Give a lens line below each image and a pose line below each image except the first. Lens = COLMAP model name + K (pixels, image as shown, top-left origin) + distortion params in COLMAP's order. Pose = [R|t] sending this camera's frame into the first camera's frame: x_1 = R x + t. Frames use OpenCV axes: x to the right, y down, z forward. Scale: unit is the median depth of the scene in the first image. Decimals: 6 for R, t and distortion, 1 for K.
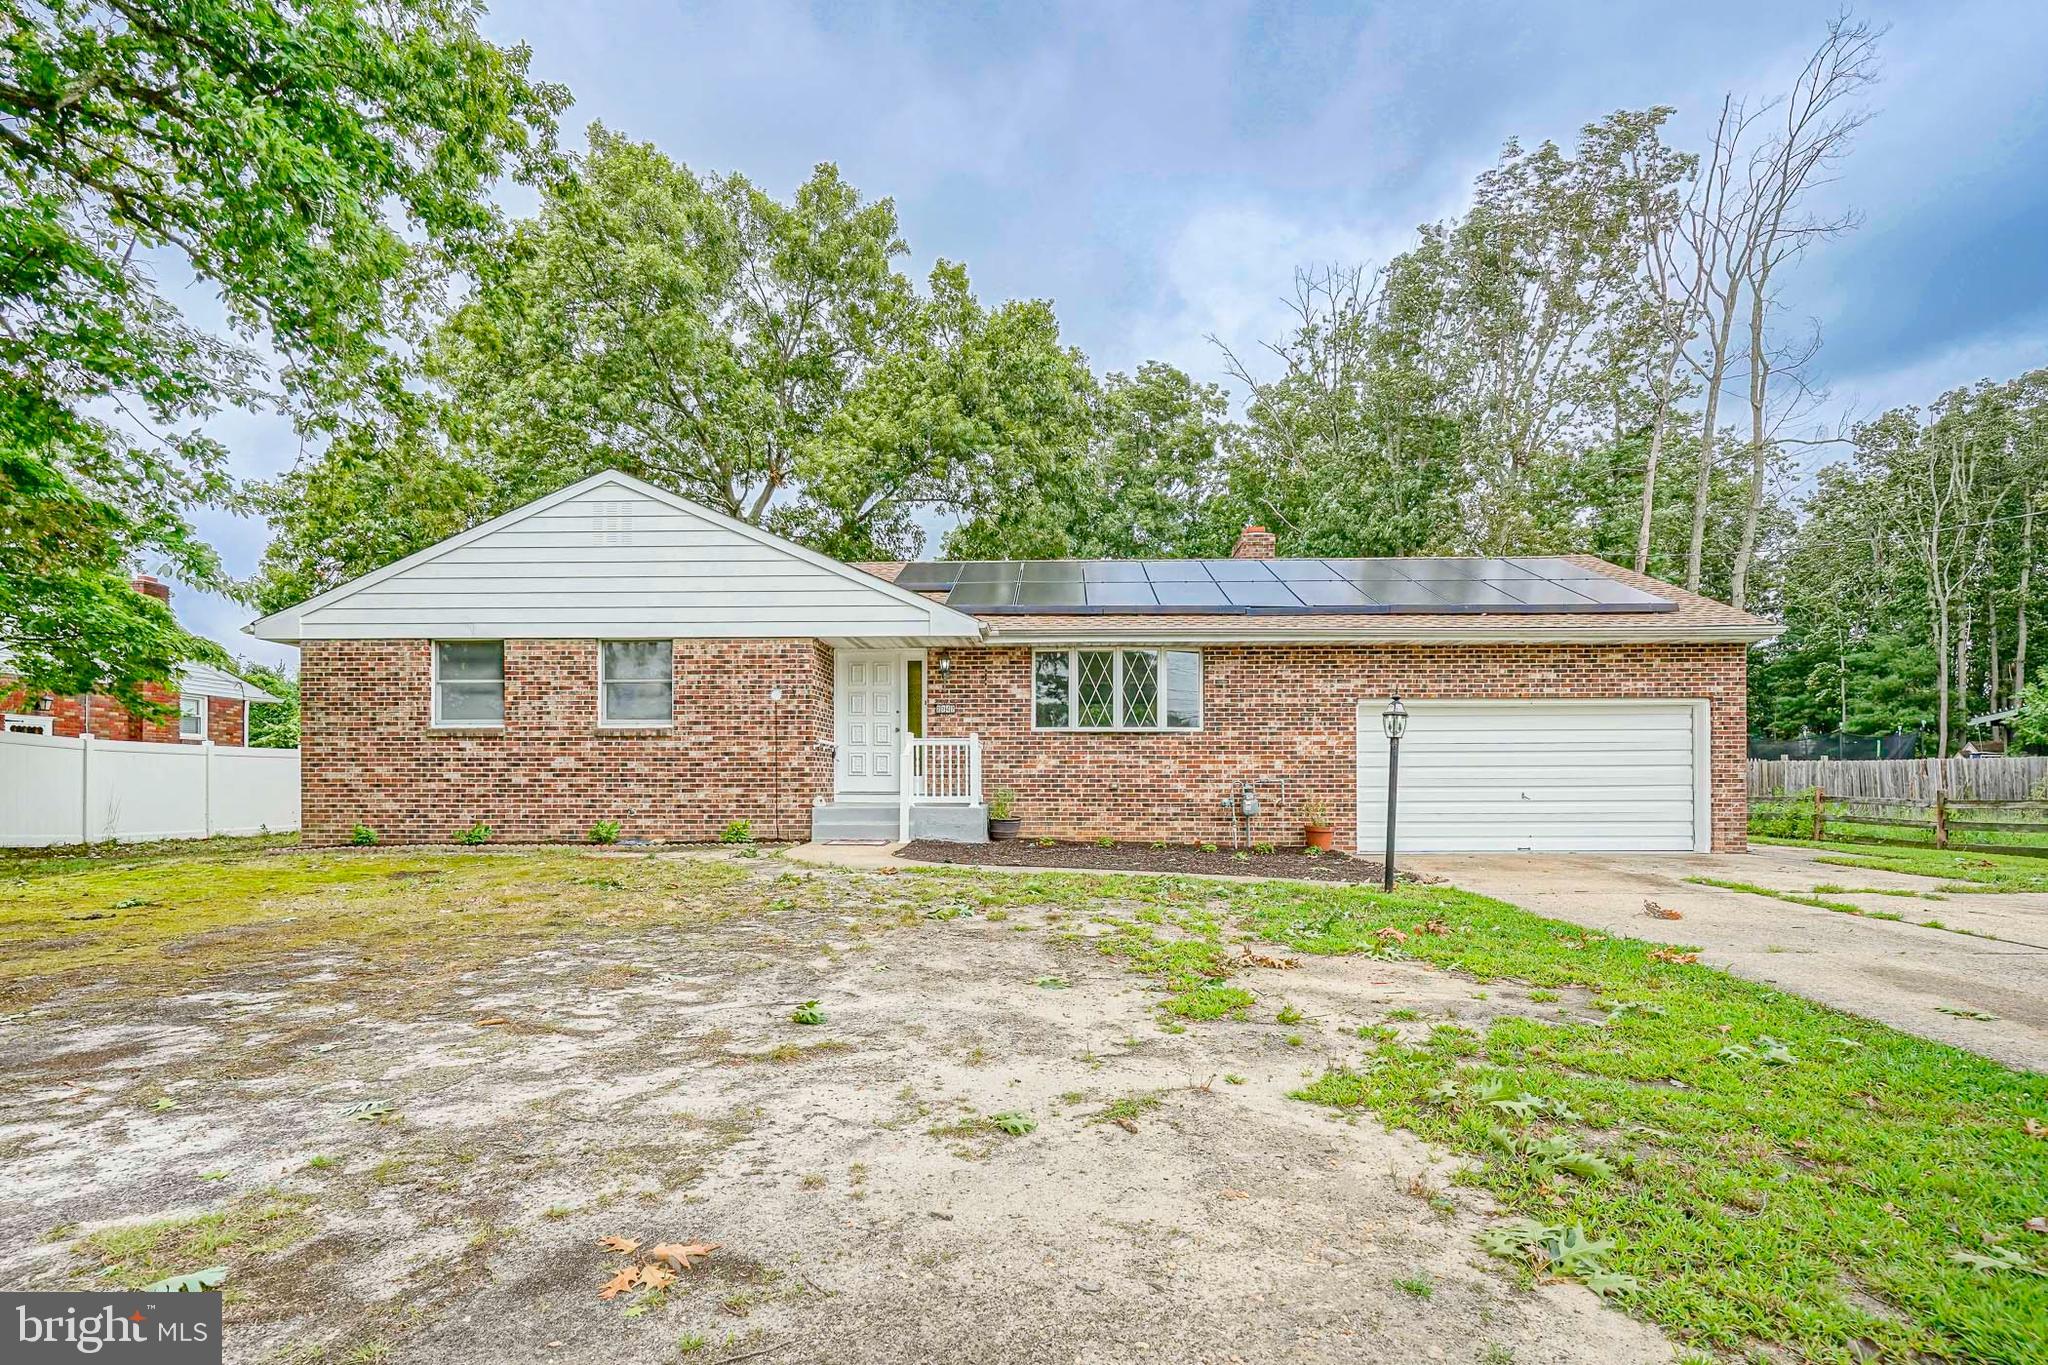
lens RADIAL K [[1007.2, 0, 990.6], [0, 1007.2, 752.4], [0, 0, 1]] dist [-0.004737, 0.002832]
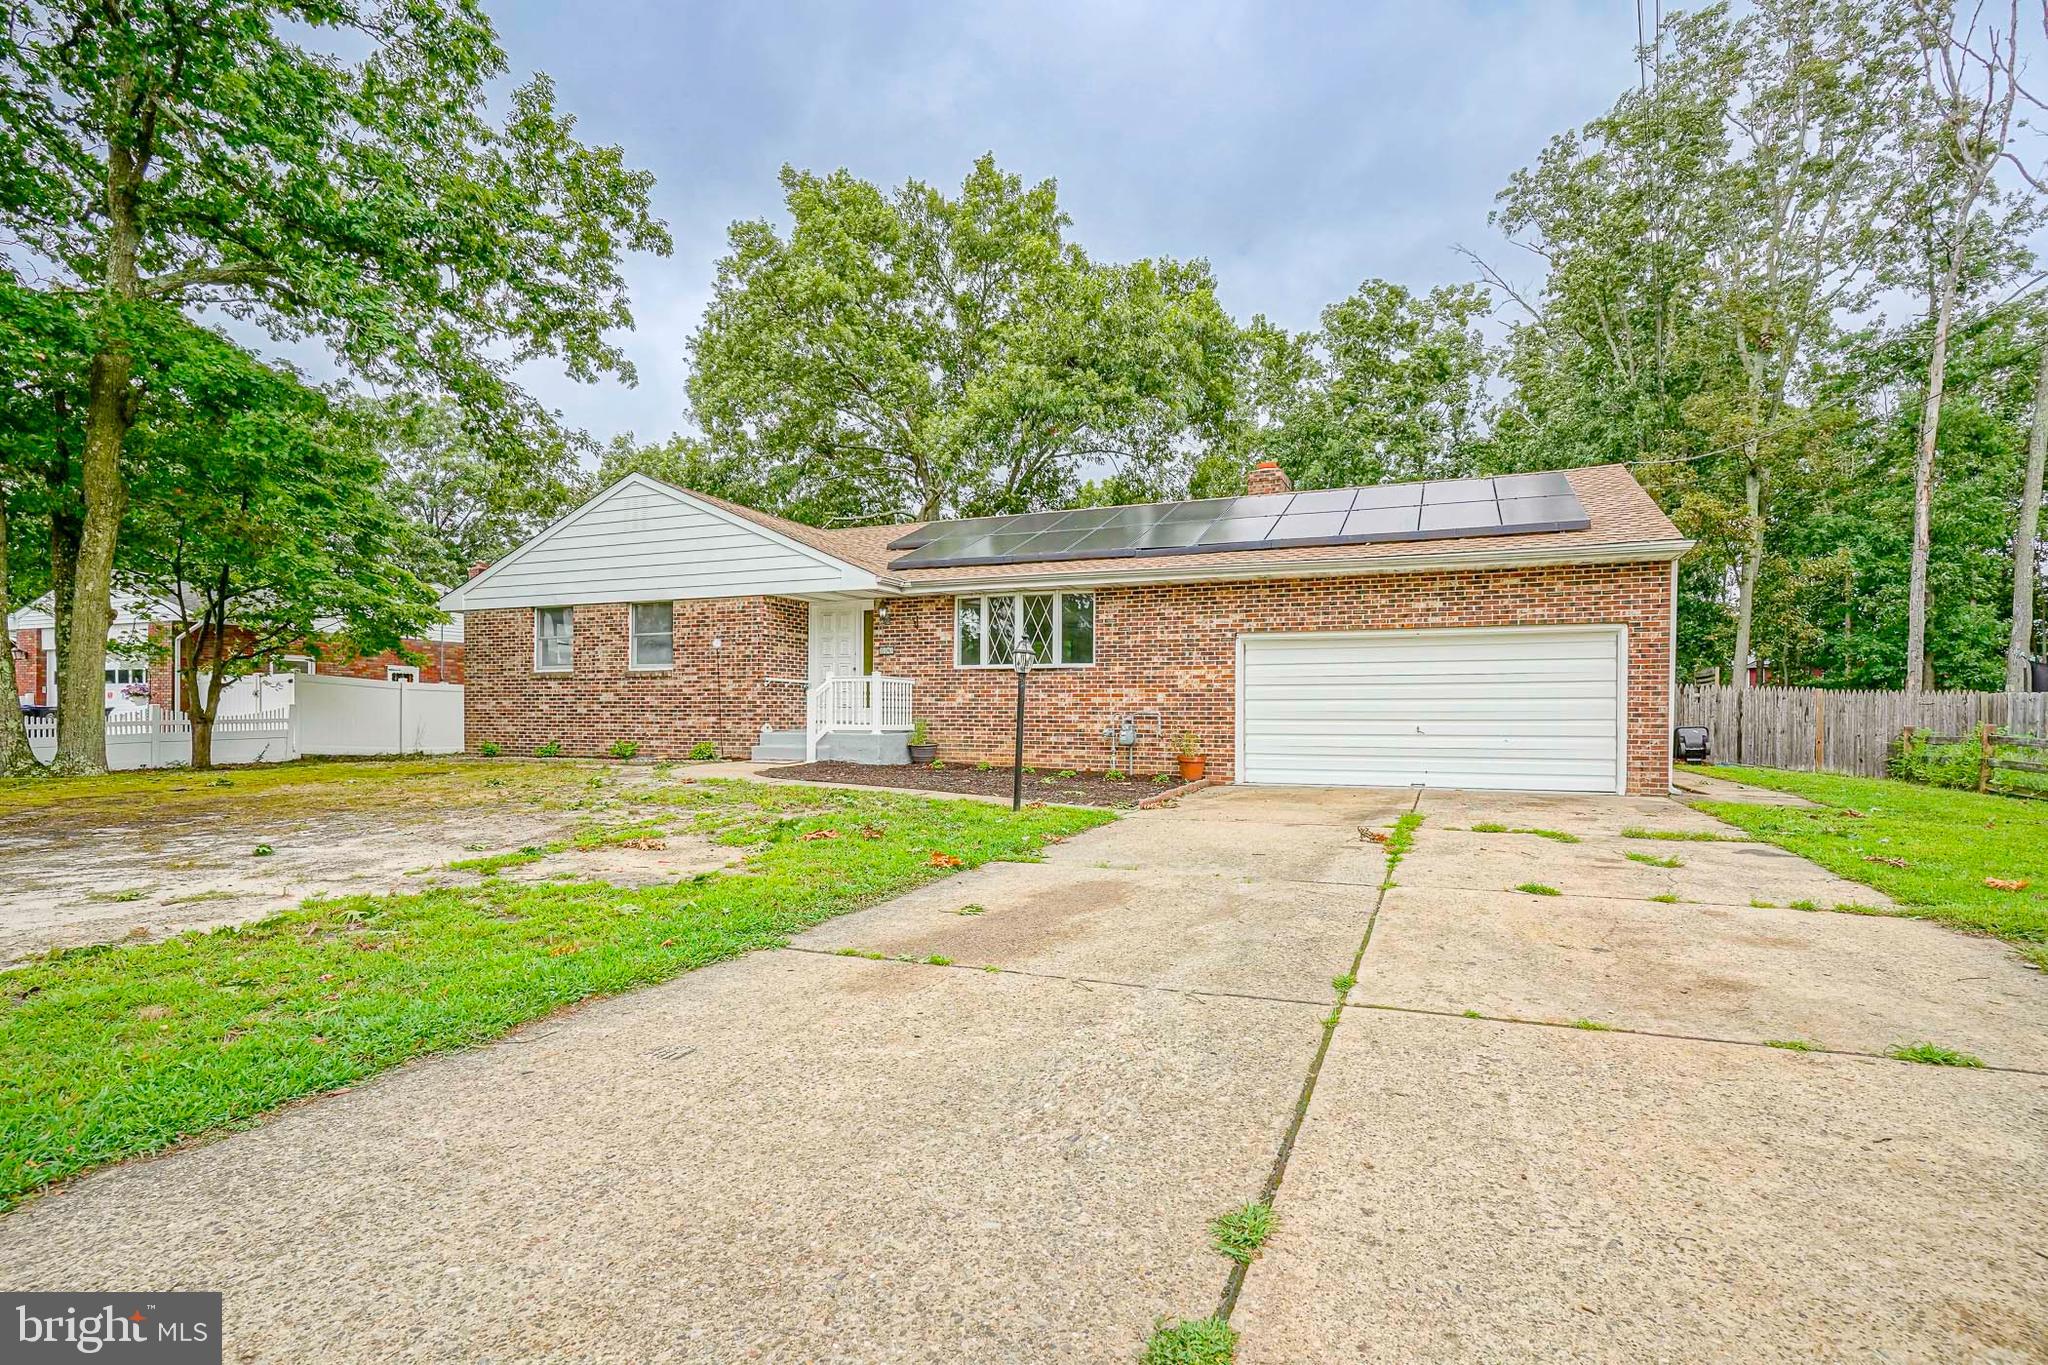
lens RADIAL K [[1007.2, 0, 1037.7], [0, 1007.2, 694.2], [0, 0, 1]] dist [-0.004737, 0.002832]
pose [[0.934982, -0.003441, -0.354678, 0.540197], [0.004814, 0.999984, 0.002988, 0.004740], [0.354662, -0.004501, 0.934984, -0.032974]]
